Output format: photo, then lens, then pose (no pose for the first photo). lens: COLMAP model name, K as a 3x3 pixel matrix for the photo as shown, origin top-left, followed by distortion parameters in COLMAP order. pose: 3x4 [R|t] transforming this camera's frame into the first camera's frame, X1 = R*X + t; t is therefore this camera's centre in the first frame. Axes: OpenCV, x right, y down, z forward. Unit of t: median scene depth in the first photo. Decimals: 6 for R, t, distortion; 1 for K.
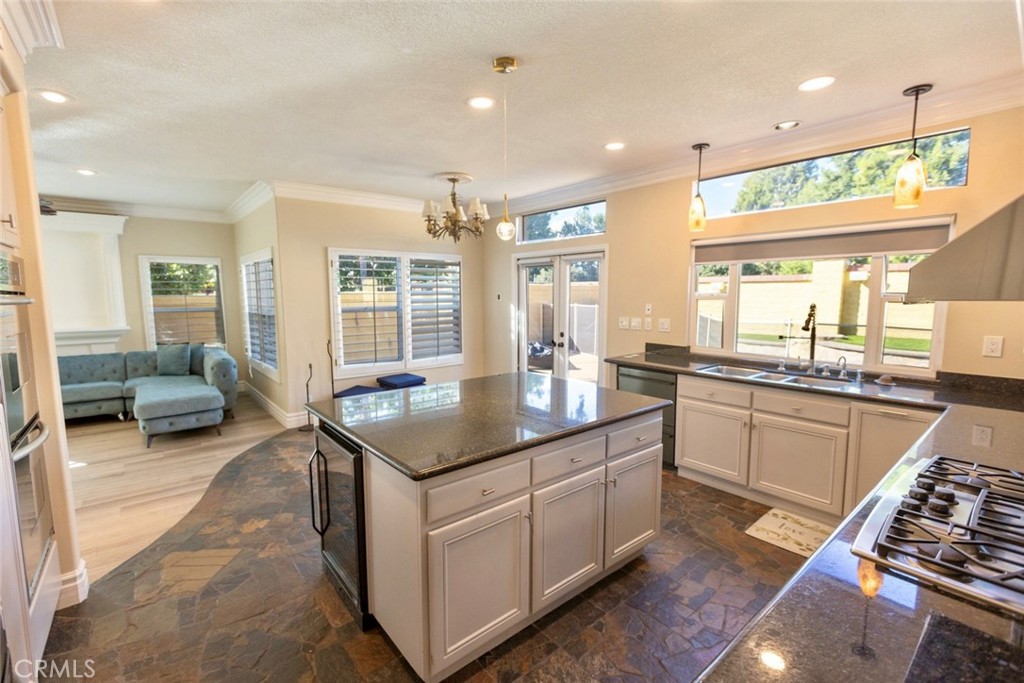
lens RADIAL K [[451.7, 0, 511.5], [0, 451.7, 340.1], [0, 0, 1]] dist [-0.000390, -0.001500]
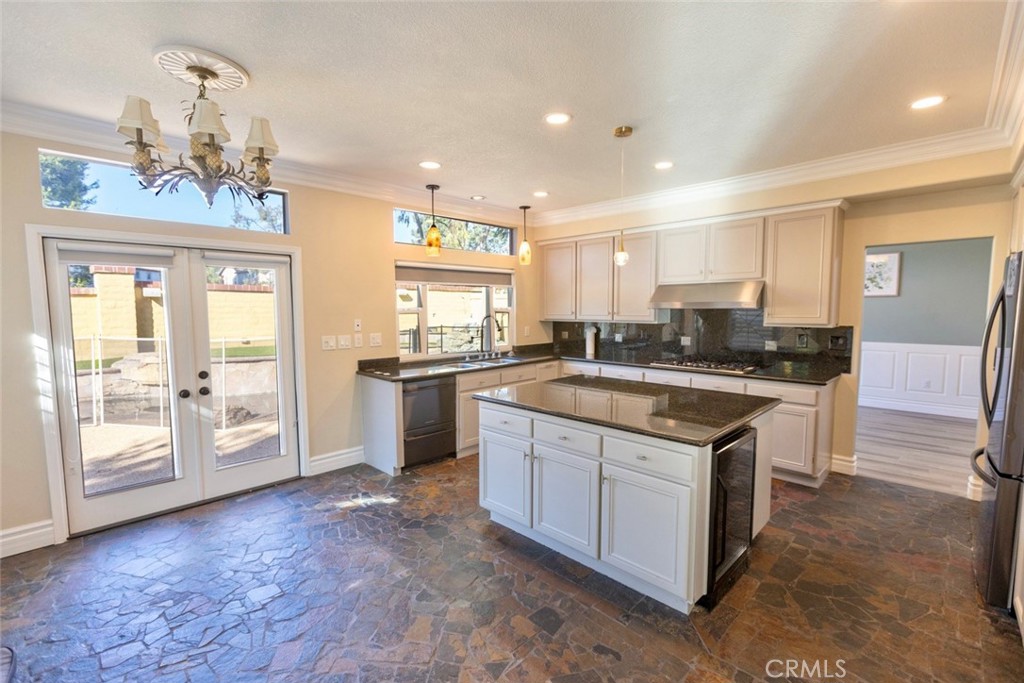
lens RADIAL K [[451.7, 0, 507.7], [0, 451.7, 341.7], [0, 0, 1]] dist [-0.000390, -0.001500]
pose [[-0.093359, -0.074465, 0.992844, -0.633215], [0.108440, 0.990506, 0.084487, -0.075114], [-0.989709, 0.115552, -0.084398, 0.726698]]
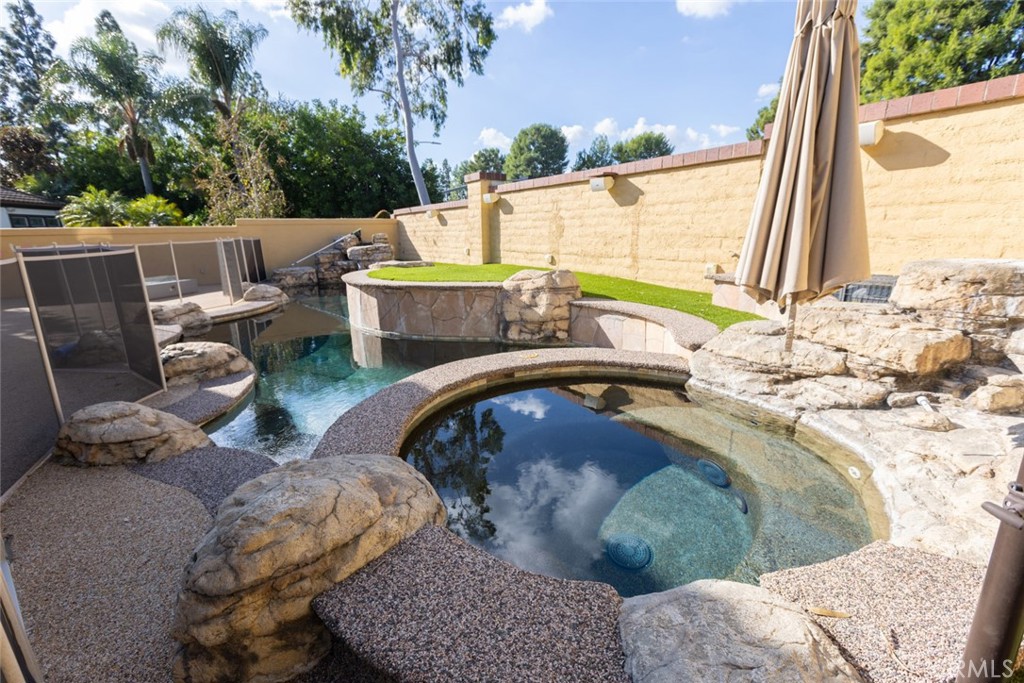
lens RADIAL K [[451.7, 0, 474.2], [0, 451.7, 335.6], [0, 0, 1]] dist [-0.000390, -0.001500]
pose [[0.985308, 0.035785, -0.166994, 1.979926], [-0.014371, 0.991707, 0.127716, 0.026796], [0.170180, -0.123440, 0.977651, 0.158706]]
